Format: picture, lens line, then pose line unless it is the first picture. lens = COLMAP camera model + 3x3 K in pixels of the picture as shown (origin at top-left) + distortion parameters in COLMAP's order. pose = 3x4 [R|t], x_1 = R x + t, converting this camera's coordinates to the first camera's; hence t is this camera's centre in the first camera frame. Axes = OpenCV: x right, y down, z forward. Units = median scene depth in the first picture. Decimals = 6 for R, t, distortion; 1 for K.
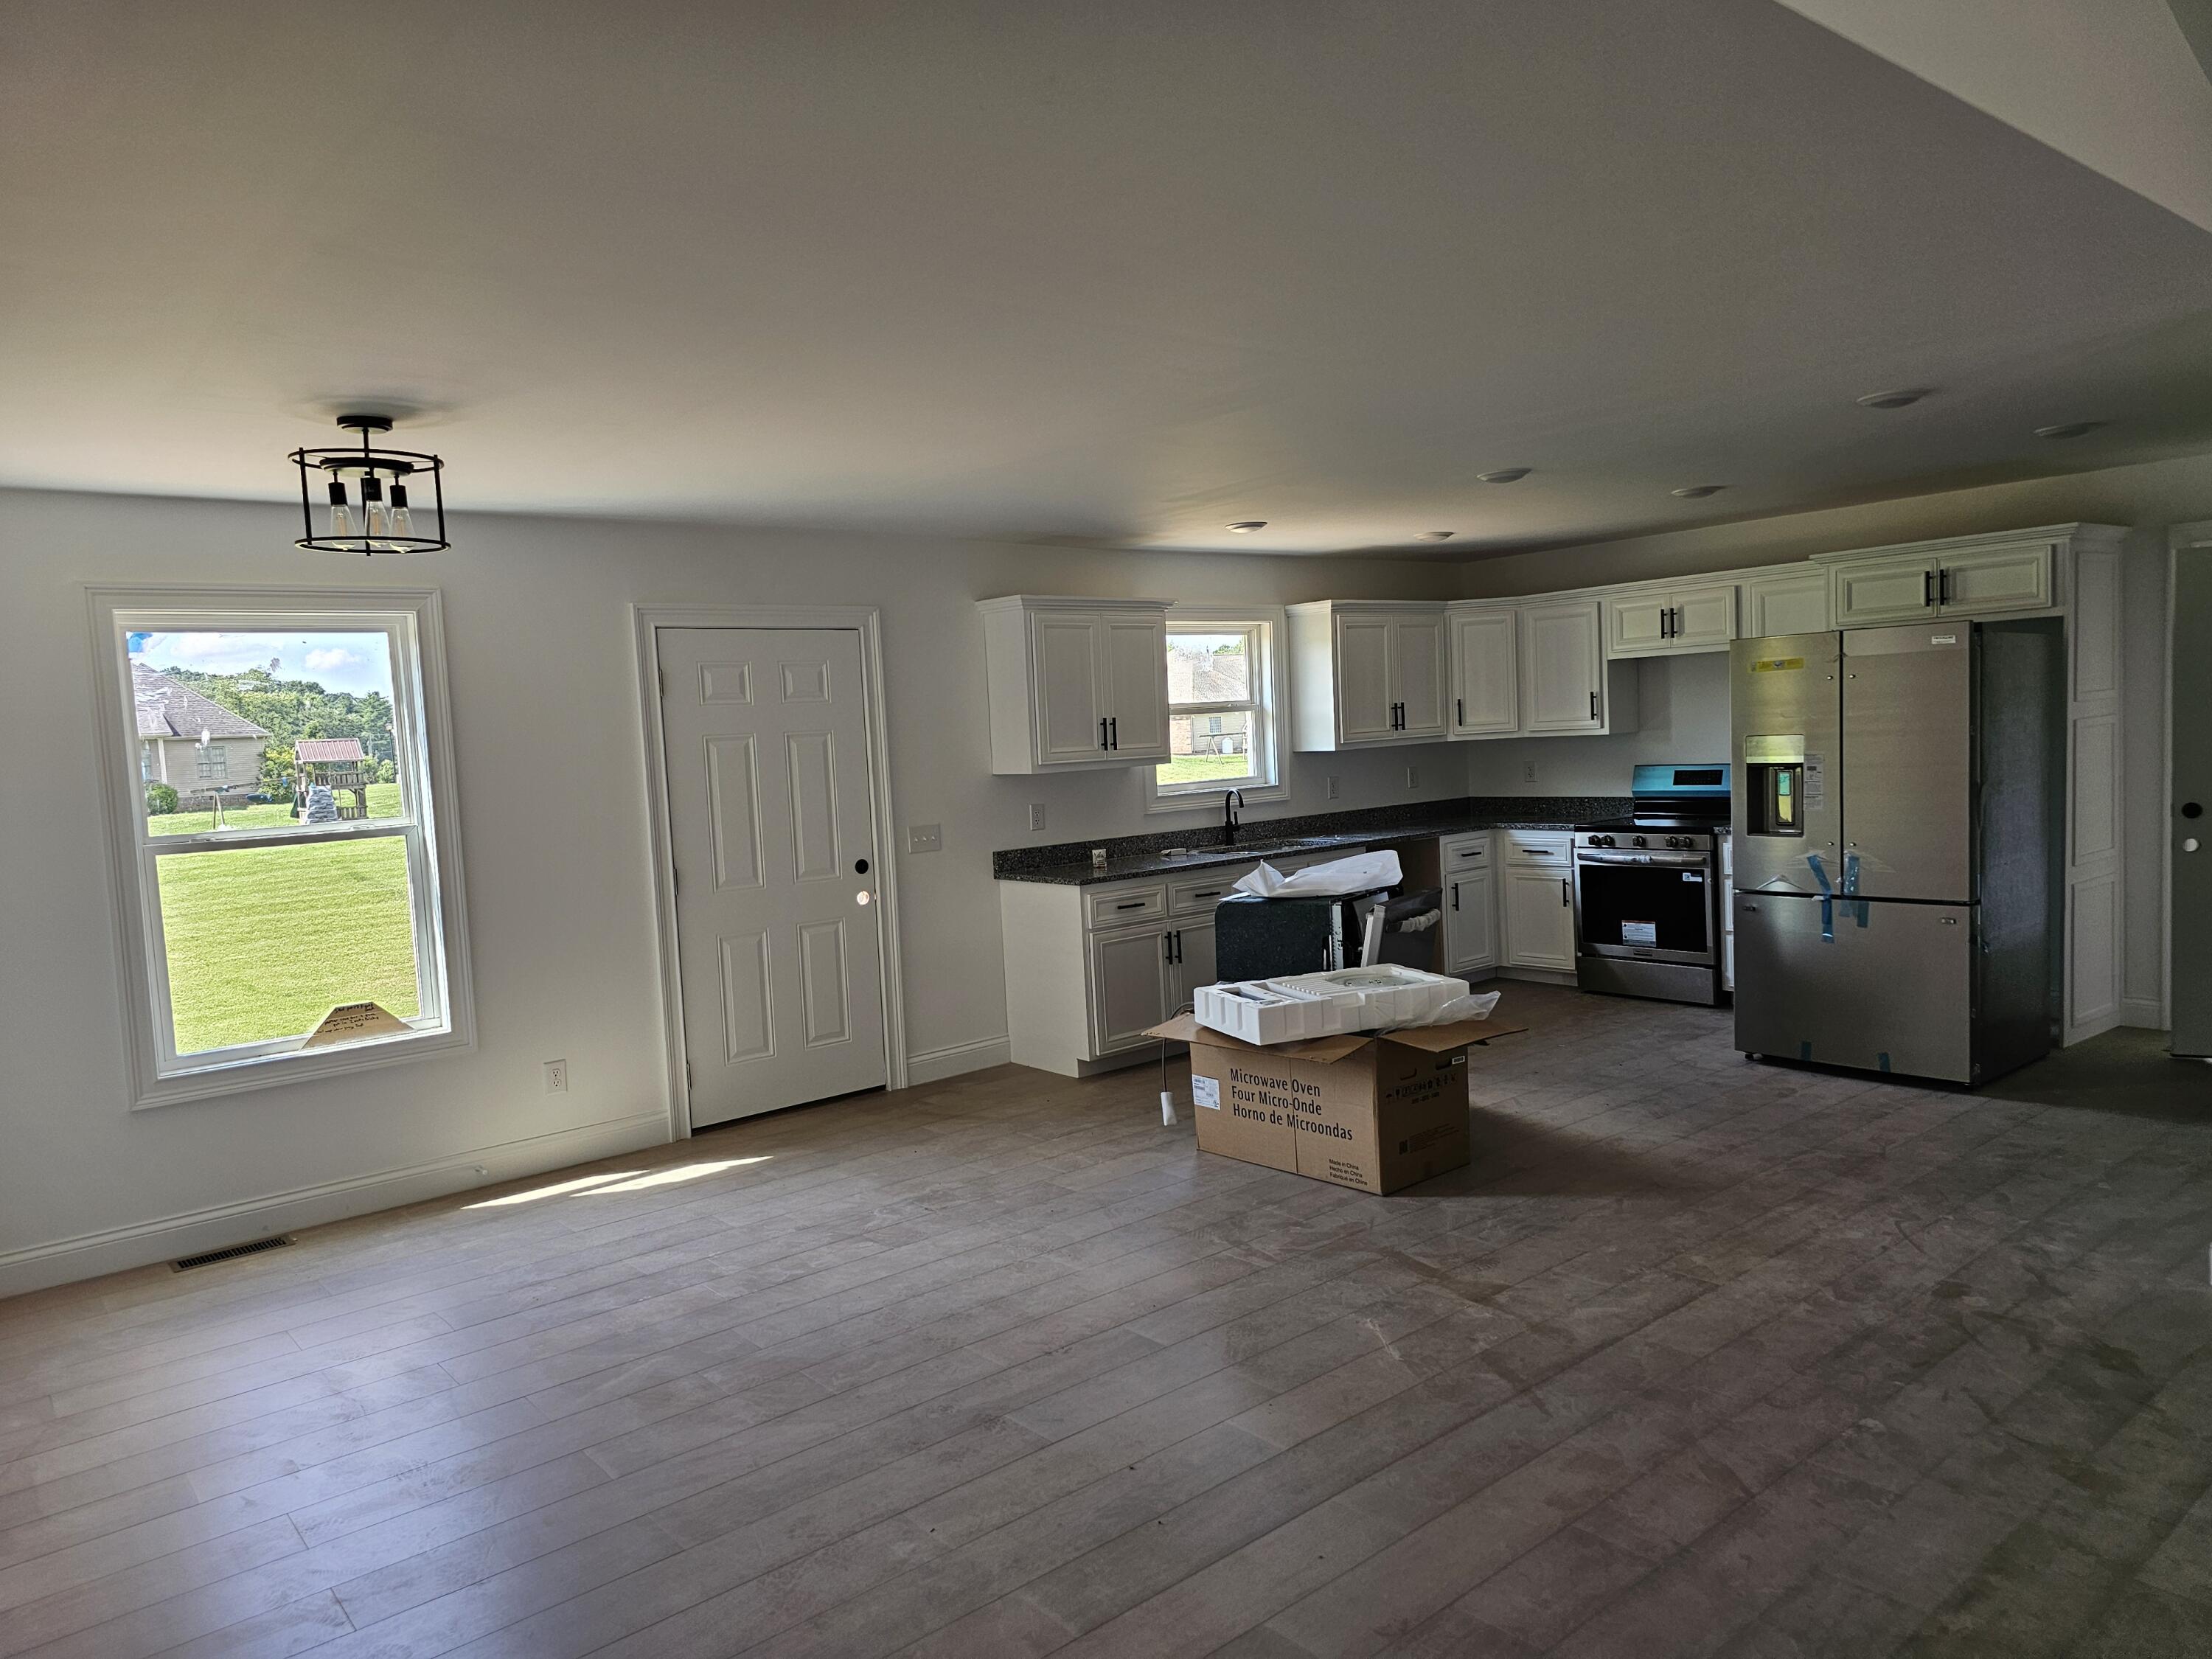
lens RADIAL K [[1486.6, 0, 1093.5], [0, 1486.6, 842.7], [0, 0, 1]] dist [0.048248, -0.007512]
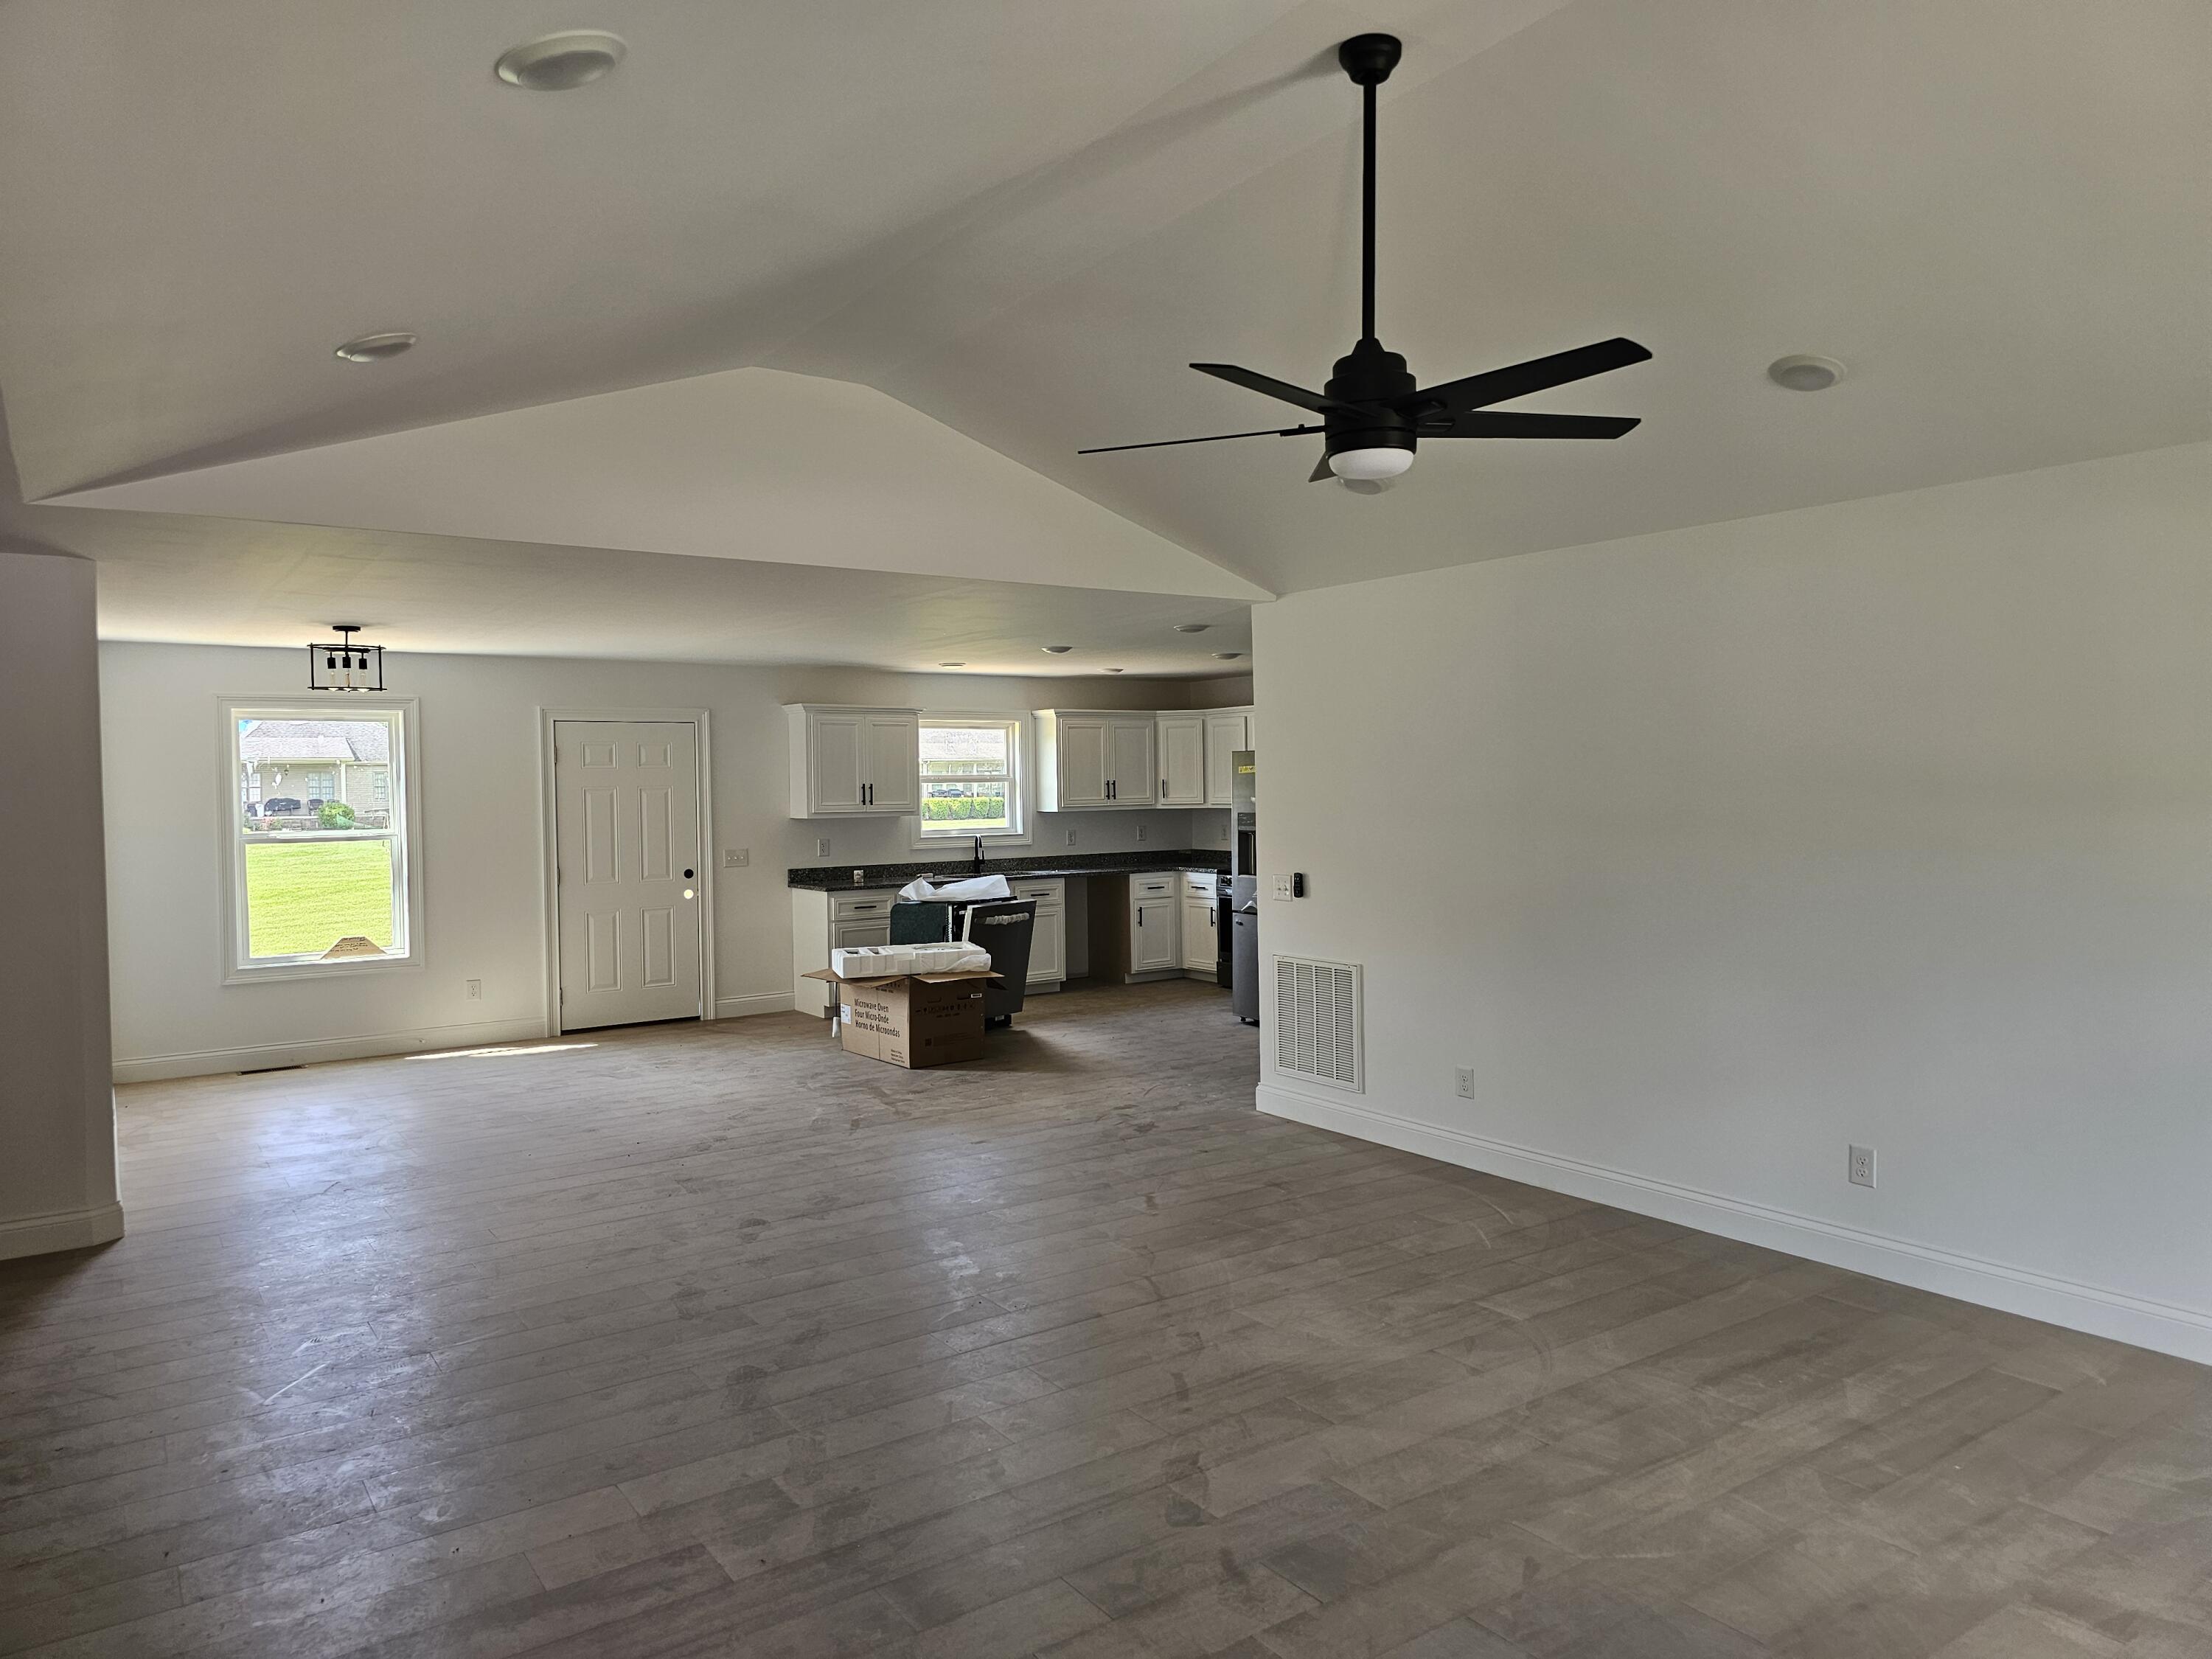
lens RADIAL K [[1486.6, 0, 1123.5], [0, 1486.6, 818.8], [0, 0, 1]] dist [0.048248, -0.007512]
pose [[0.996165, 0.039154, -0.078240, 0.418055], [-0.043095, 0.997852, -0.049331, 0.016338], [0.076140, 0.052513, 0.995713, -0.529537]]
